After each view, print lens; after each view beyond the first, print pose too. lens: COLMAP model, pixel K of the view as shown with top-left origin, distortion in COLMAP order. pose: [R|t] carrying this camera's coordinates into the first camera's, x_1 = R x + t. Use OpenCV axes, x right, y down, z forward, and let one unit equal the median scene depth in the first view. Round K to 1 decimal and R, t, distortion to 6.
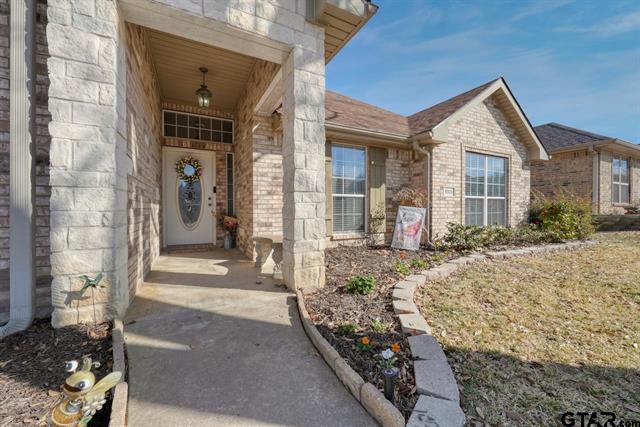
lens RADIAL K [[251.4, 0, 318.0], [0, 251.4, 213.0], [0, 0, 1]] dist [0.000123, 0.000515]
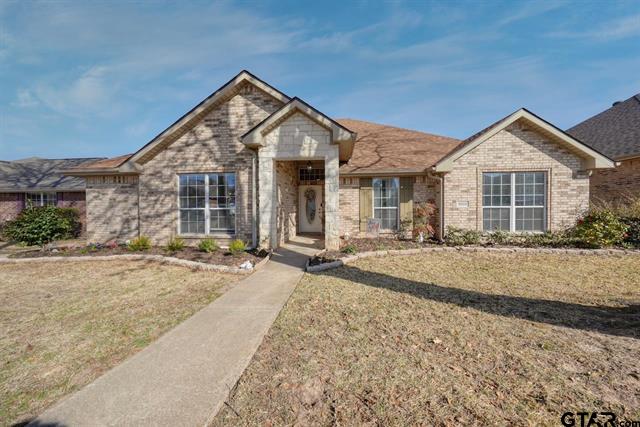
lens RADIAL K [[216.4, 0, 321.9], [0, 216.4, 212.1], [0, 0, 1]] dist [-0.008143, 0.001710]
pose [[0.842505, 0.004224, -0.538672, 0.532891], [-0.003761, 0.999991, 0.001959, -0.041274], [0.538676, 0.000376, 0.842513, -0.442919]]
